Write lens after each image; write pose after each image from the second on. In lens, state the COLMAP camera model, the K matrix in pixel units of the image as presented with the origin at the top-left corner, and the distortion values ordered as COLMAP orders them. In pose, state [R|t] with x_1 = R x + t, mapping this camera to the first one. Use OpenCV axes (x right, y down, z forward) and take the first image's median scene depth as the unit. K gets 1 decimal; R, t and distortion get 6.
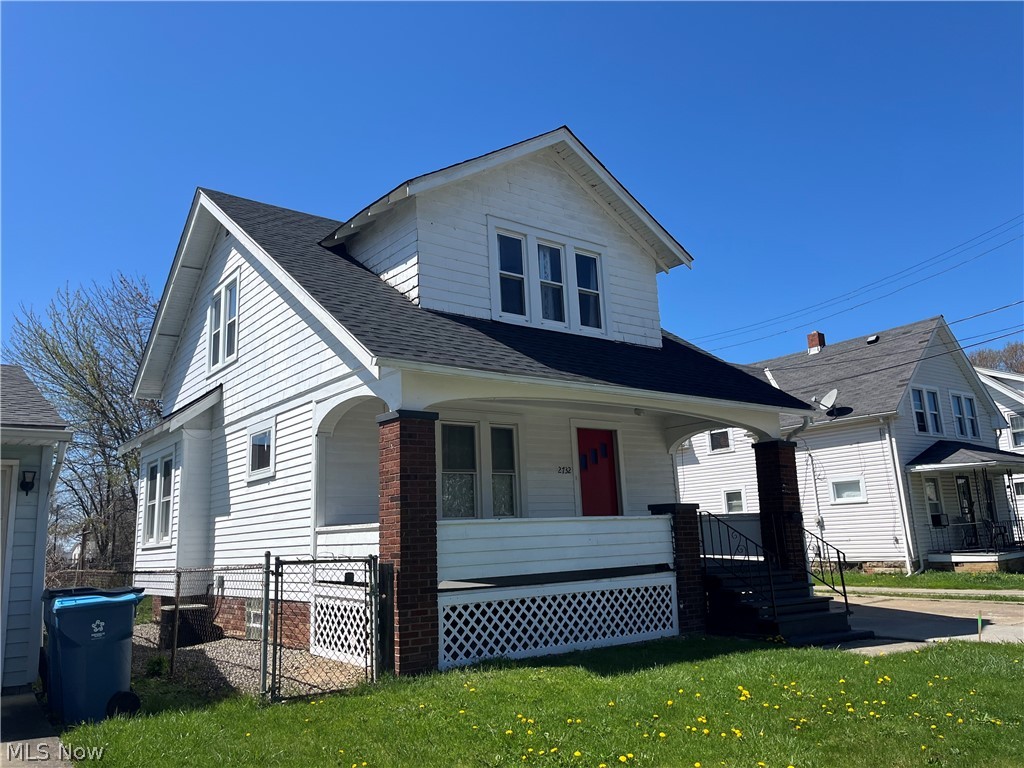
lens RADIAL K [[772.7, 0, 508.9], [0, 772.7, 375.5], [0, 0, 1]] dist [0.061409, -0.084032]
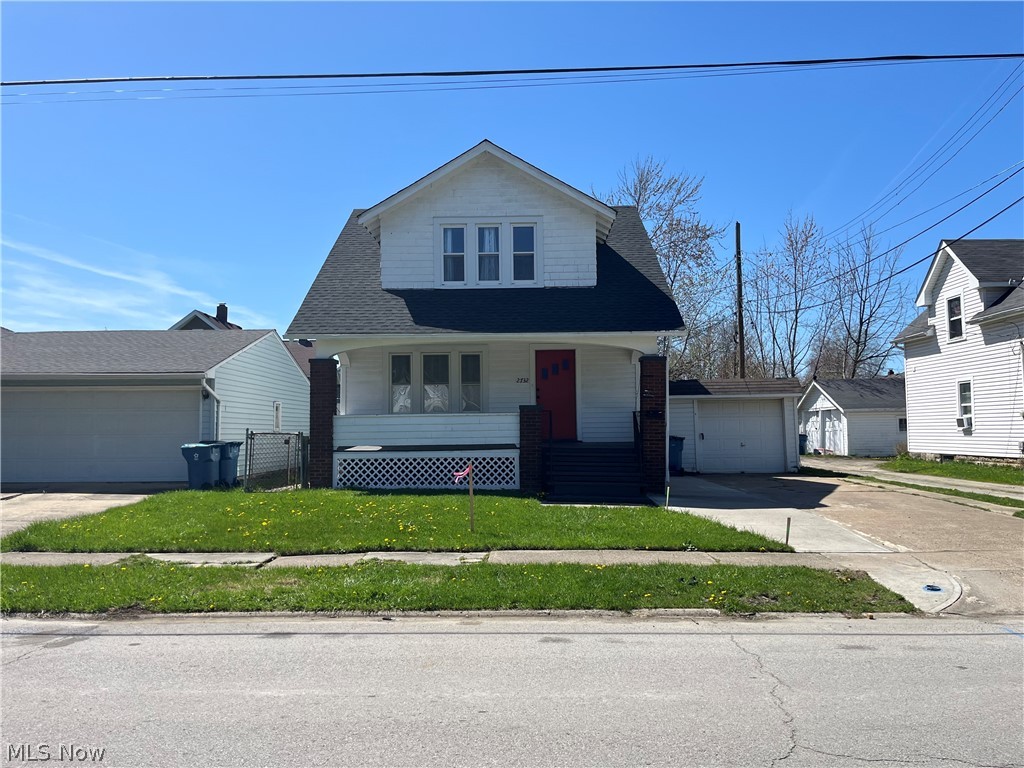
lens RADIAL K [[791.3, 0, 515.9], [0, 791.3, 383.0], [0, 0, 1]] dist [0.079399, -0.116624]
pose [[0.788186, -0.006792, -0.615400, 1.164654], [0.105945, 0.986509, 0.124804, -0.070209], [0.606250, -0.163567, 0.778272, -0.189680]]
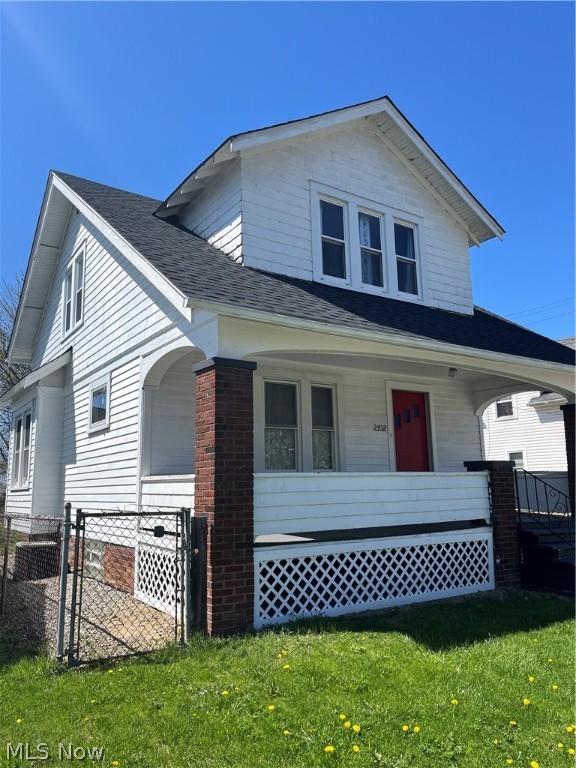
lens RADIAL K [[579.5, 0, 288.7], [0, 579.5, 388.2], [0, 0, 1]] dist [0.061409, -0.084032]
pose [[0.997824, 0.010861, -0.065039, -0.003109], [-0.008043, 0.999024, 0.043425, 0.039842], [0.065447, -0.042808, 0.996937, 0.229008]]
